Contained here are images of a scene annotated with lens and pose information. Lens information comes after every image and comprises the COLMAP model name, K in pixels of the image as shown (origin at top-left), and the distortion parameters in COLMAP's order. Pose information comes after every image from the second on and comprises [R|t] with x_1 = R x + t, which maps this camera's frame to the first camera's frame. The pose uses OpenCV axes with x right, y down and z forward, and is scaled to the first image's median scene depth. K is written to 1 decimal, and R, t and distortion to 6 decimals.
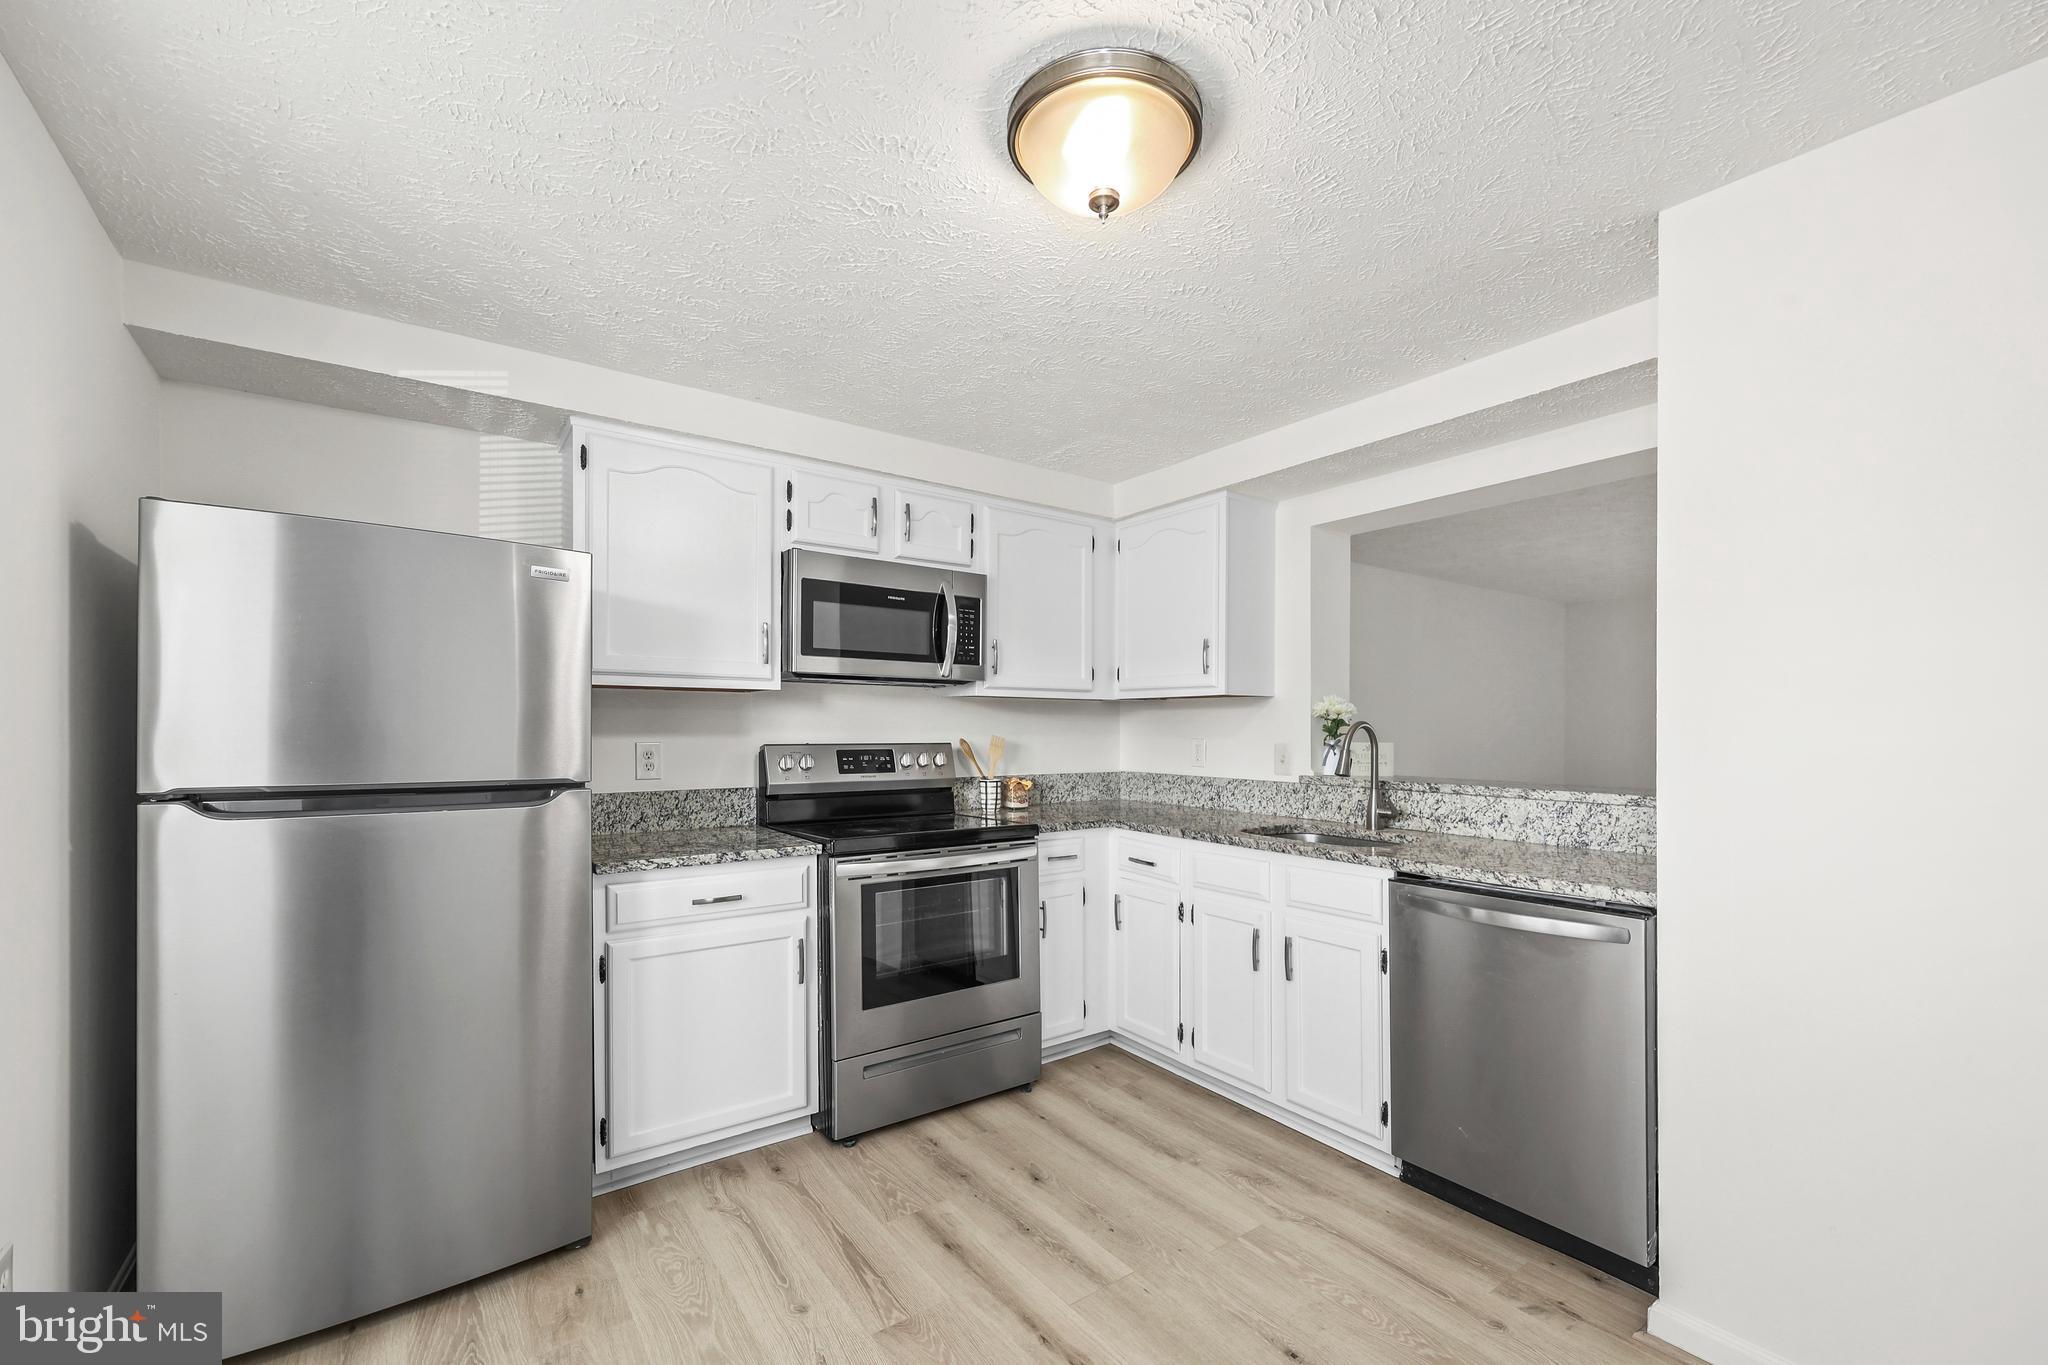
lens RADIAL K [[838.8, 0, 1005.0], [0, 838.8, 739.1], [0, 0, 1]] dist [-0.001561, 0.000880]
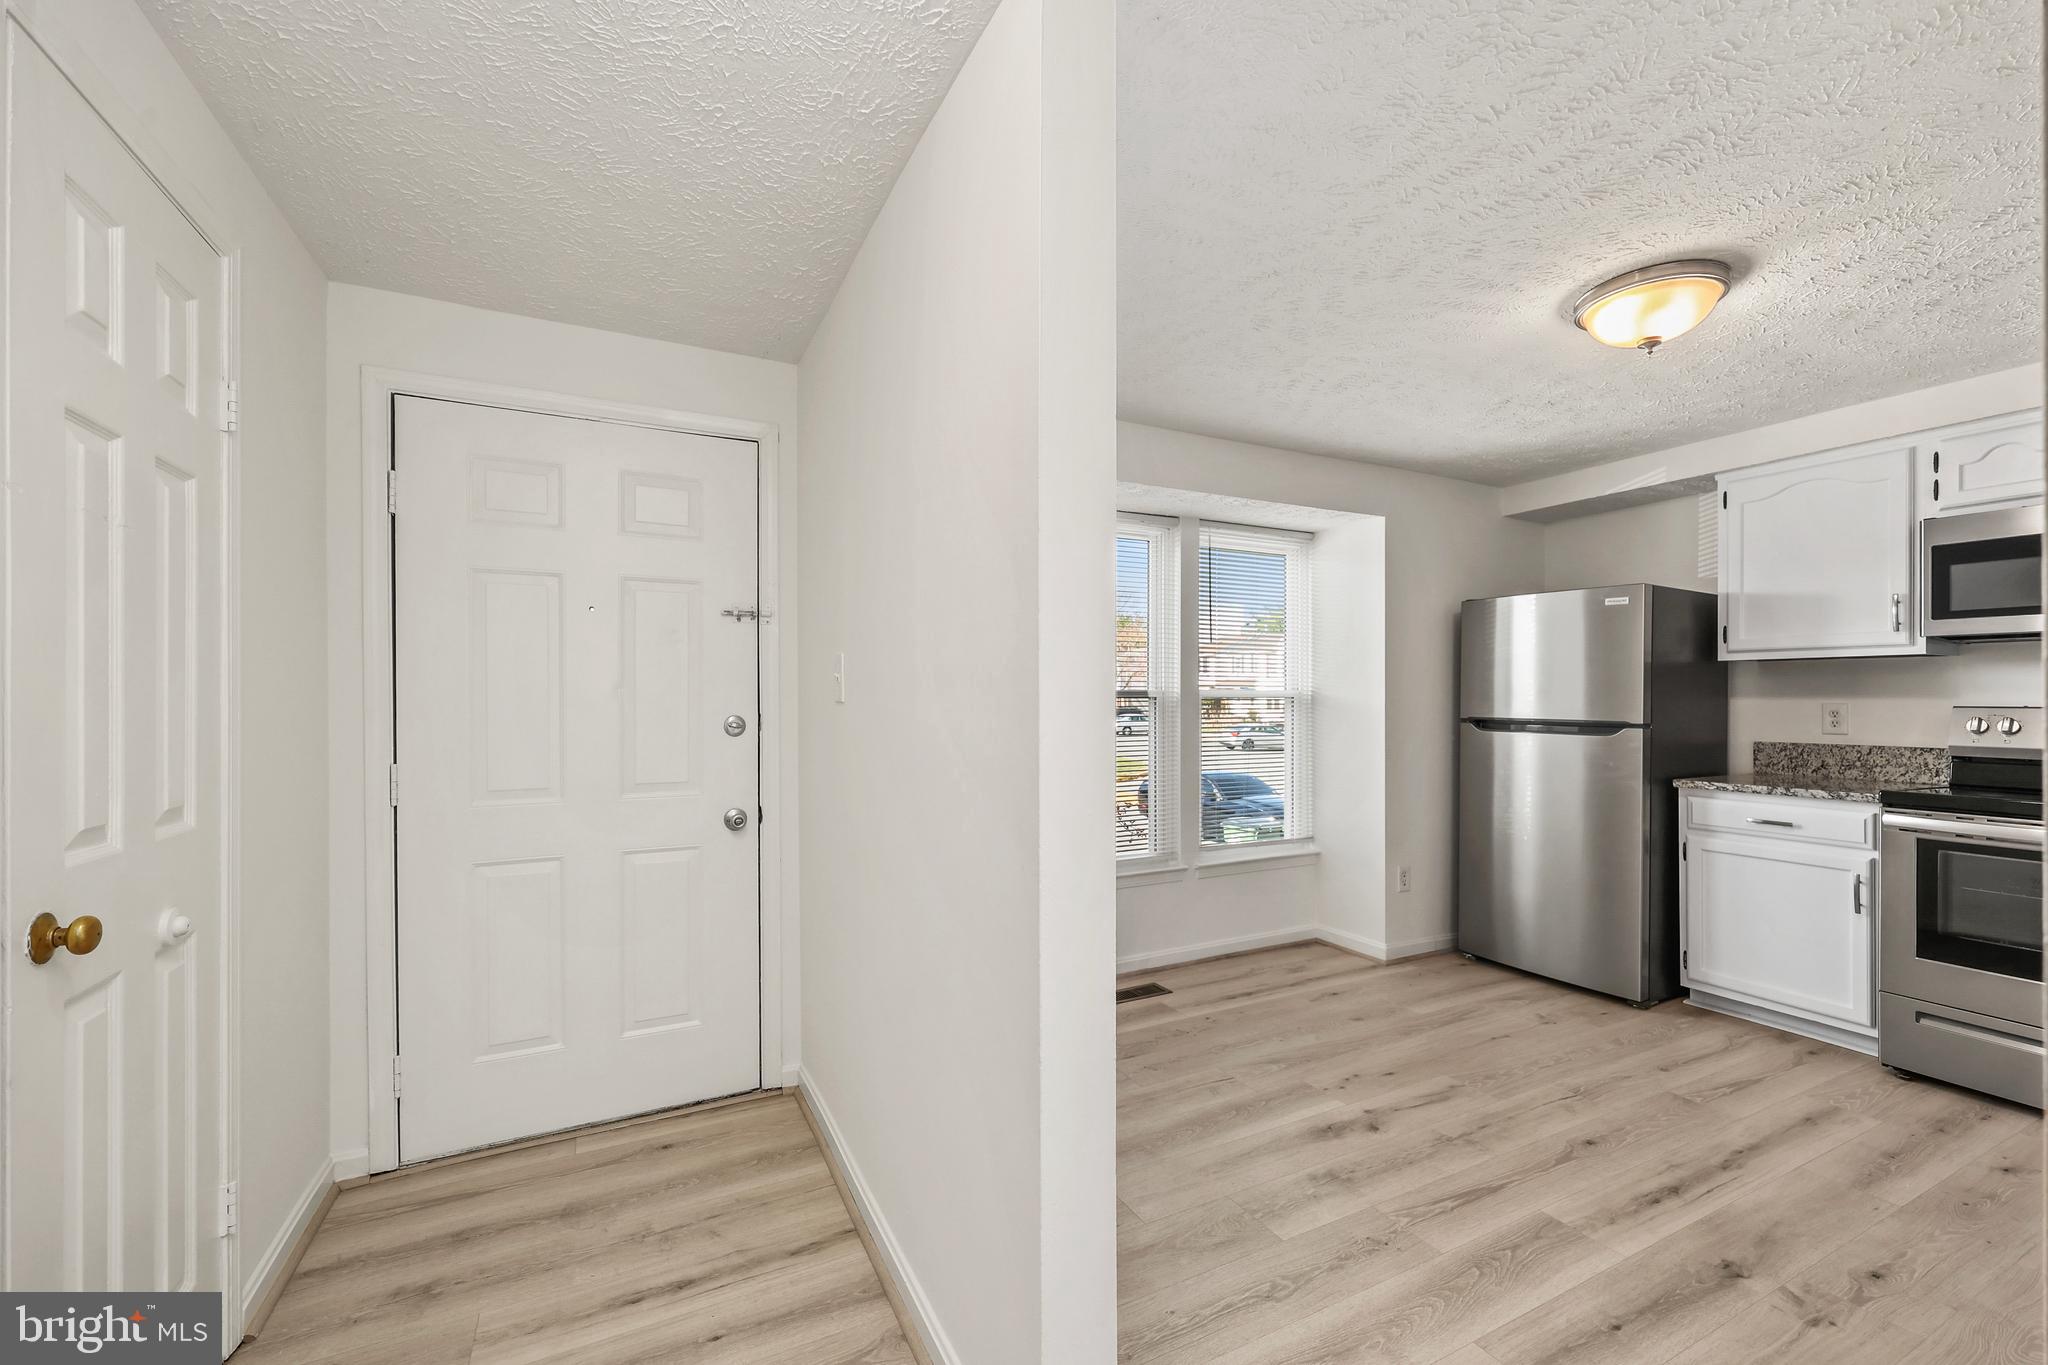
lens RADIAL K [[838.8, 0, 1036.7], [0, 838.8, 690.6], [0, 0, 1]] dist [-0.001561, 0.000880]
pose [[-0.148036, -0.006762, -0.988959, 0.946179], [-0.010436, 0.999932, -0.005275, 0.004403], [0.988927, 0.009540, -0.148096, 0.054011]]
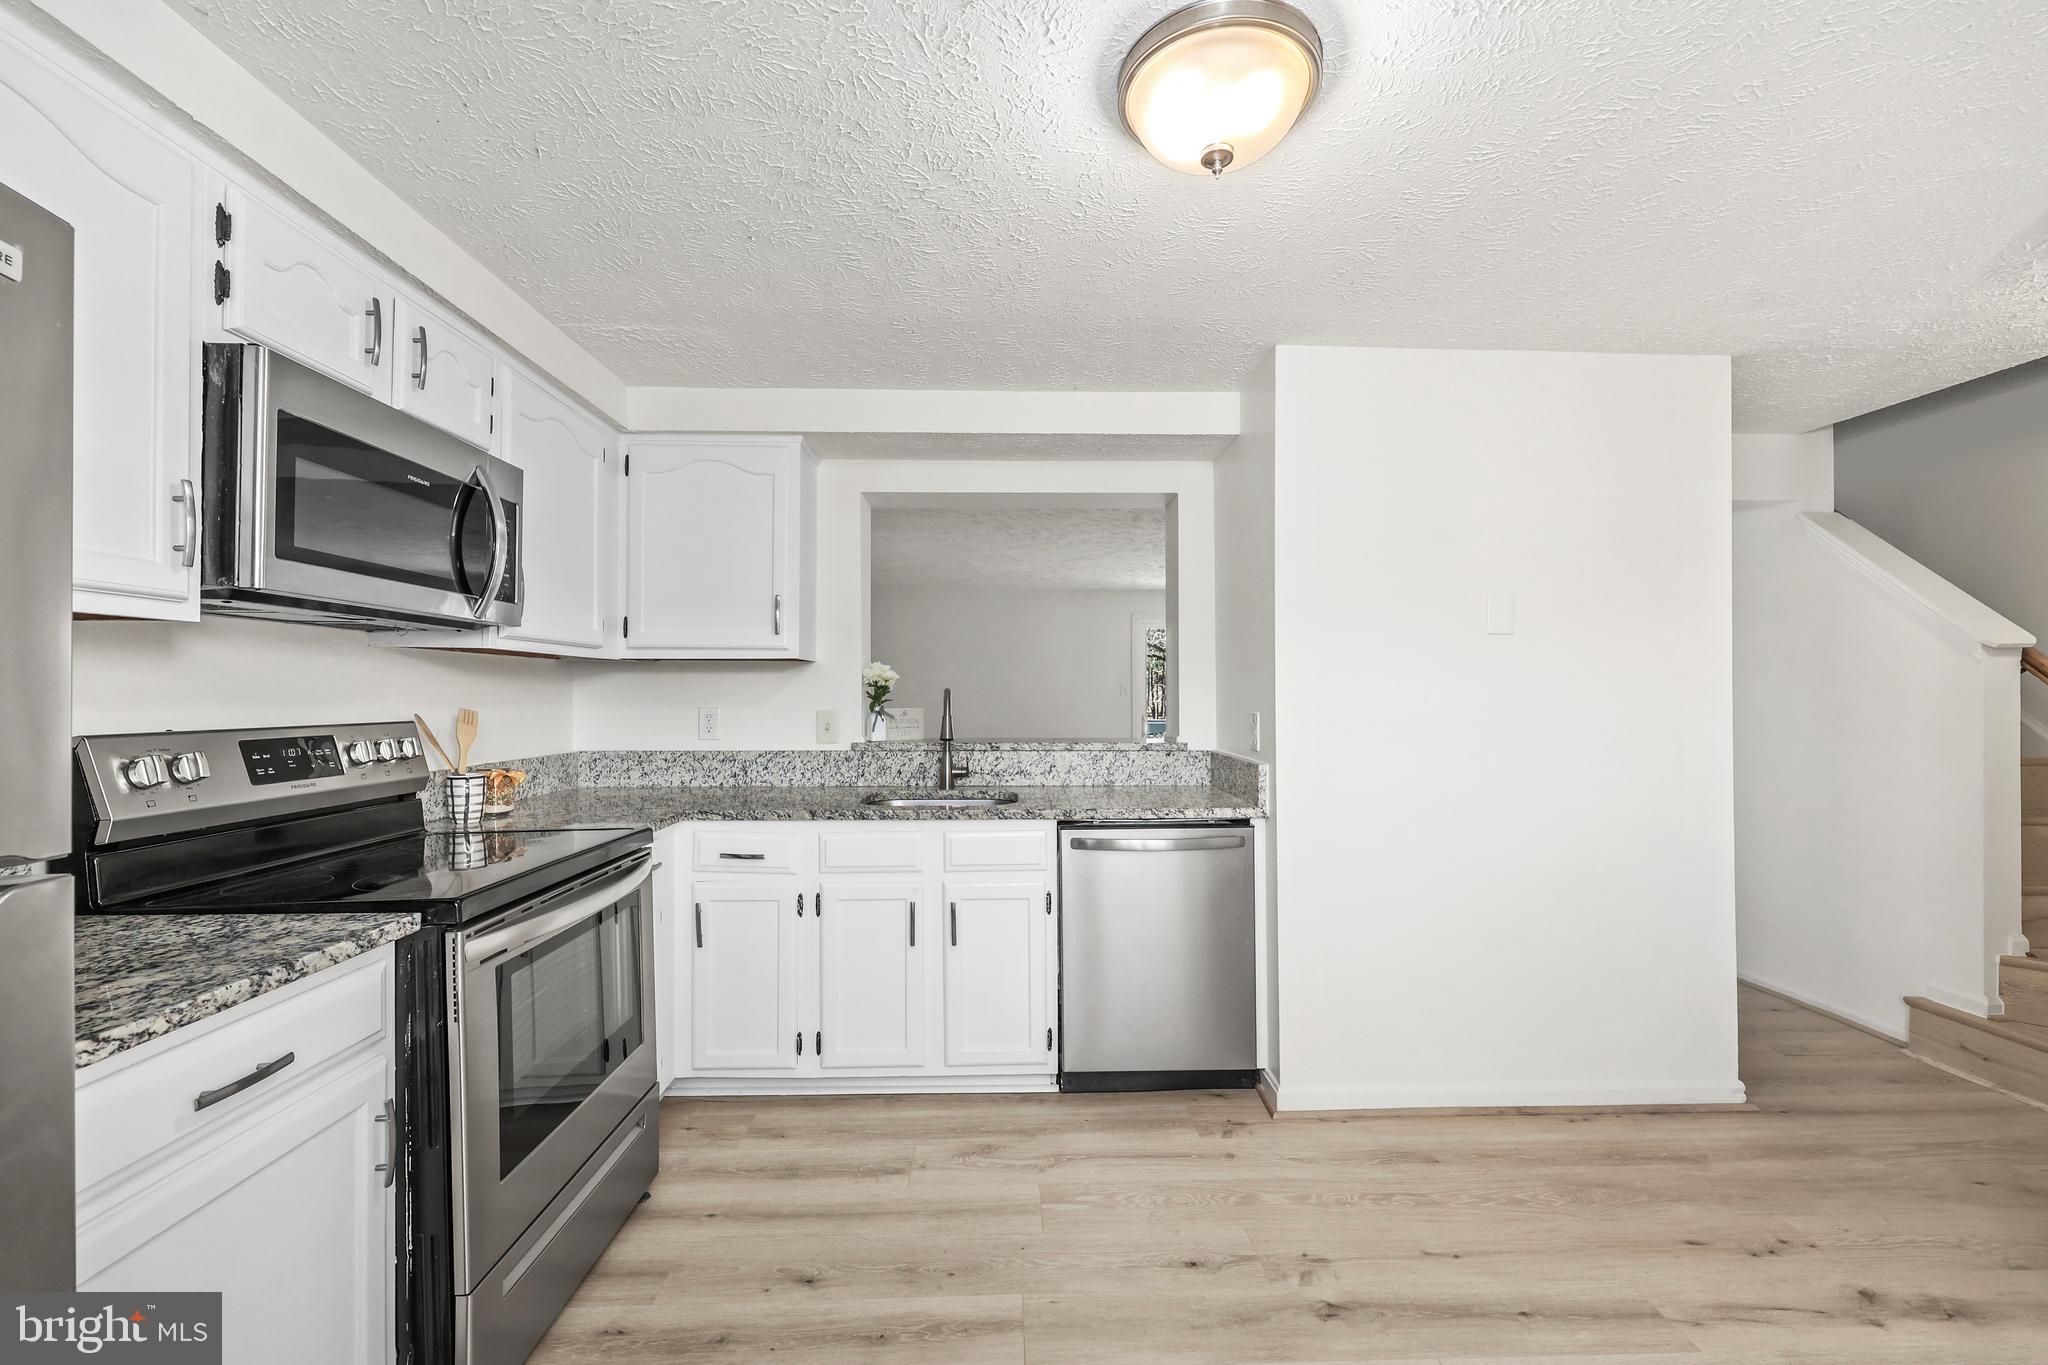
lens RADIAL K [[838.8, 0, 1029.7], [0, 838.8, 690.3], [0, 0, 1]] dist [-0.001561, 0.000880]
pose [[0.552677, -0.000599, 0.833395, -0.412937], [0.014277, 0.999860, -0.008749, -0.008017], [-0.833273, 0.016734, 0.552608, 0.331237]]
